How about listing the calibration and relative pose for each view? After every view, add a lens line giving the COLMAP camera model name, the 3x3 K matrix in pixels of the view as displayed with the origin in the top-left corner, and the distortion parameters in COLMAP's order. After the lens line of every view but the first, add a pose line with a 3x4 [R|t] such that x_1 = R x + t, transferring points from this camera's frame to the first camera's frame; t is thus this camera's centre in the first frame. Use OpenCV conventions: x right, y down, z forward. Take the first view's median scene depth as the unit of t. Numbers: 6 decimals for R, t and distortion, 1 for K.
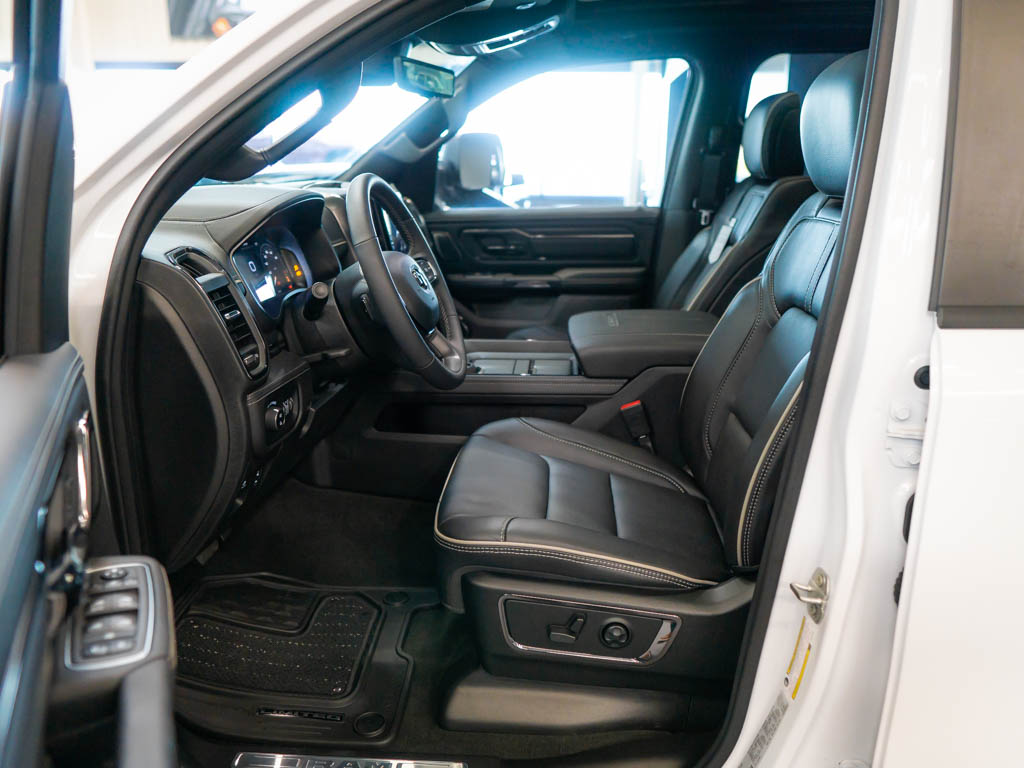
lens RADIAL K [[781.1, 0, 512.0], [0, 781.1, 384.0], [0, 0, 1]] dist [-0.006056, -0.007174]
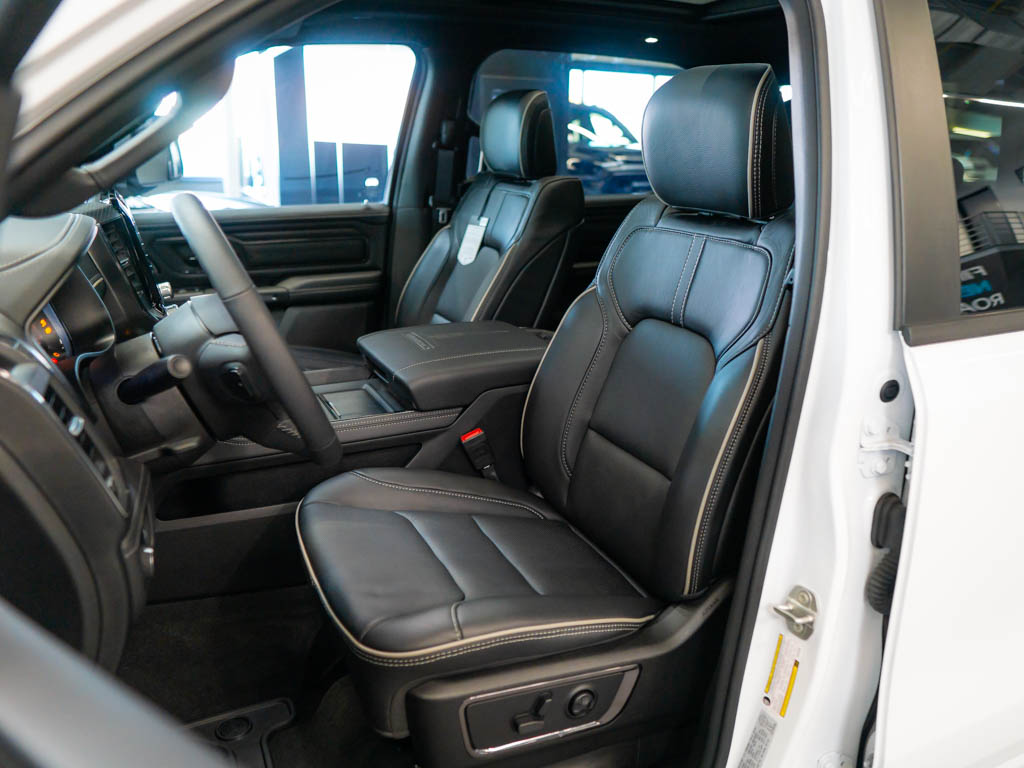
lens RADIAL K [[786.6, 0, 512.0], [0, 786.6, 384.0], [0, 0, 1]] dist [-0.002454, 0.001779]
pose [[0.864918, -0.132657, 0.484066, -0.253442], [0.118937, 0.991141, 0.059106, -0.084221], [-0.487618, 0.006451, 0.873033, 0.184348]]
